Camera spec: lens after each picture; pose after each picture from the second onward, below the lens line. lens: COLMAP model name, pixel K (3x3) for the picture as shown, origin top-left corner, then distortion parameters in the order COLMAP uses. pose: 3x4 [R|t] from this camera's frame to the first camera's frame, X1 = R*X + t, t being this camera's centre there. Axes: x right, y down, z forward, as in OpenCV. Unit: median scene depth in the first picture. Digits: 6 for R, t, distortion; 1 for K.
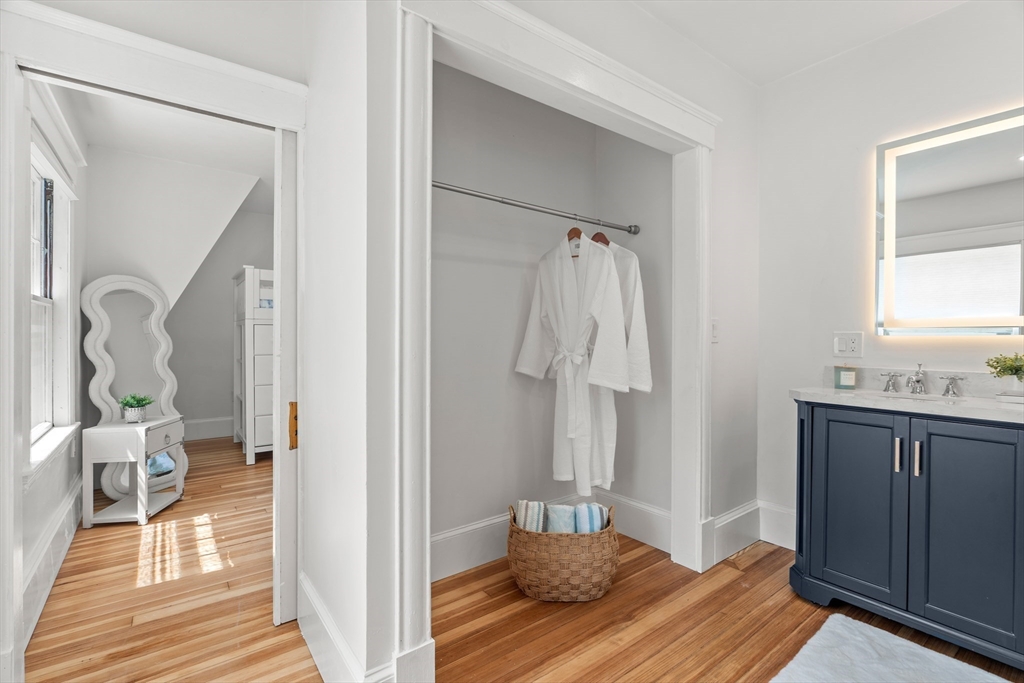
lens RADIAL K [[476.1, 0, 508.6], [0, 476.1, 337.5], [0, 0, 1]] dist [-0.004964, 0.003170]
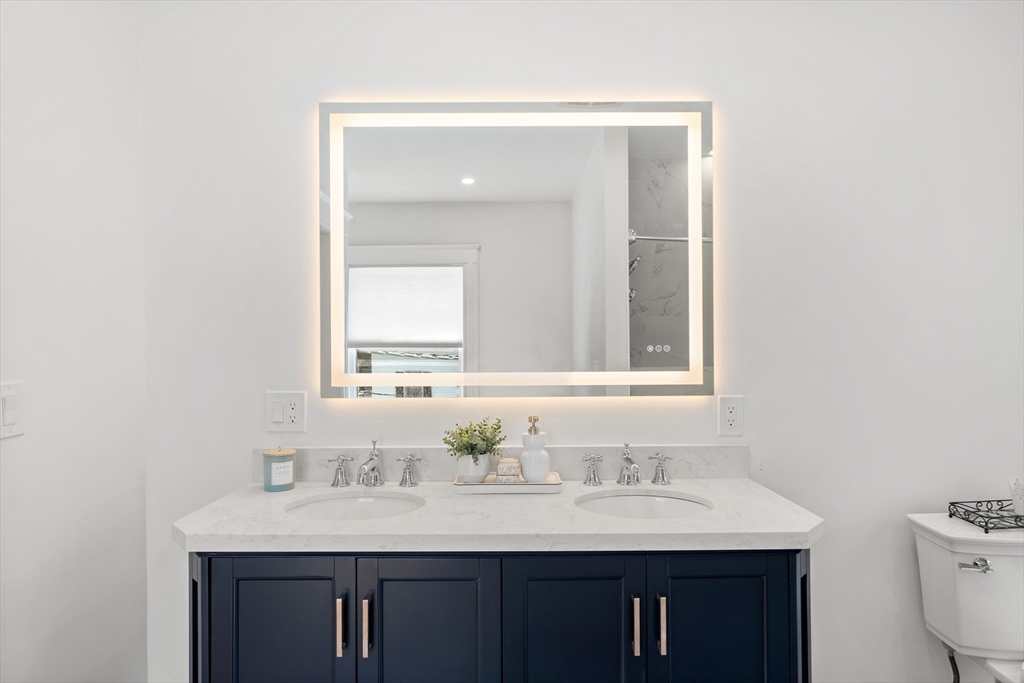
lens RADIAL K [[579.4, 0, 511.1], [0, 579.4, 351.6], [0, 0, 1]] dist [-0.000736, 0.003180]
pose [[0.610002, -0.020349, 0.792139, 0.326979], [0.005929, 0.999759, 0.021117, -0.088879], [-0.792378, -0.008185, 0.609976, 0.336255]]
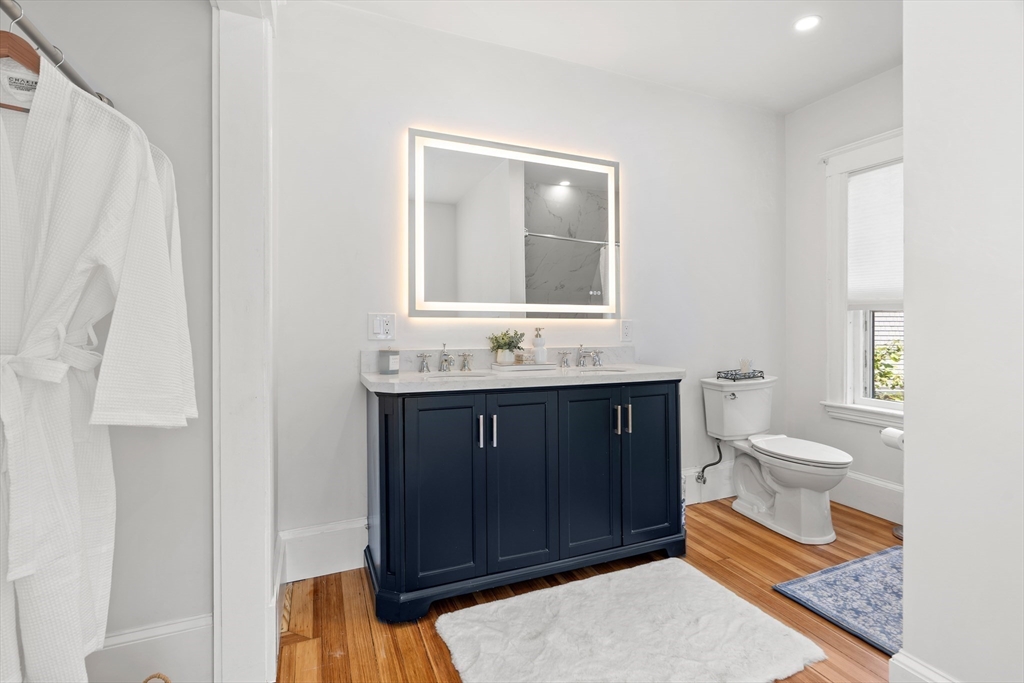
lens RADIAL K [[476.1, 0, 536.8], [0, 476.1, 322.4], [0, 0, 1]] dist [-0.004964, 0.003170]
pose [[0.241537, -0.001334, 0.970391, -0.144911], [-0.002177, 0.999996, 0.001916, 0.004035], [-0.970389, -0.002576, 0.241533, 0.528658]]
